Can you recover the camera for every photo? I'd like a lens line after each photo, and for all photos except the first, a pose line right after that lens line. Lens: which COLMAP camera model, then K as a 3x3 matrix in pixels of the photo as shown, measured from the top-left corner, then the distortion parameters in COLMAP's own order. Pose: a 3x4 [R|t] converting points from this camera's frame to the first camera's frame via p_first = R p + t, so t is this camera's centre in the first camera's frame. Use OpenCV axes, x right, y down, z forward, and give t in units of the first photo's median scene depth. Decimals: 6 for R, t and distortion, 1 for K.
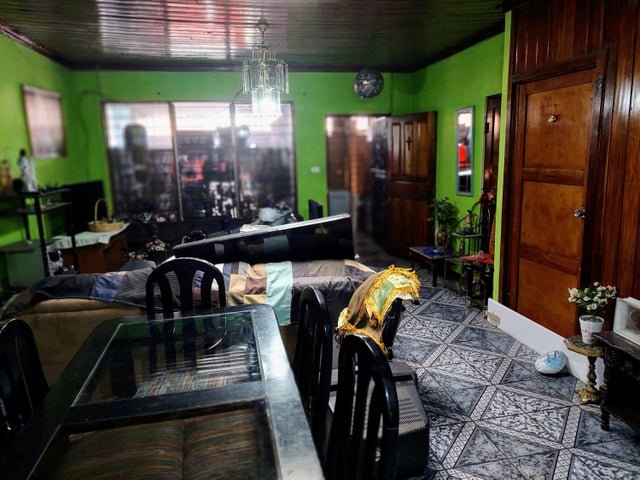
lens RADIAL K [[457.0, 0, 318.1], [0, 457.0, 238.5], [0, 0, 1]] dist [0.046921, -0.062546]
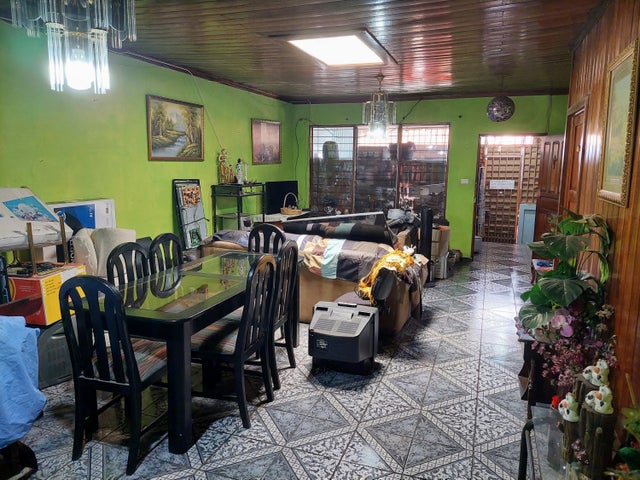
lens RADIAL K [[457.0, 0, 319.3], [0, 457.0, 238.5], [0, 0, 1]] dist [0.046921, -0.062546]
pose [[0.846379, 0.122469, -0.518309, 0.538552], [-0.130876, 0.991187, 0.020489, 0.023264], [0.516250, 0.050493, 0.854948, -0.281540]]
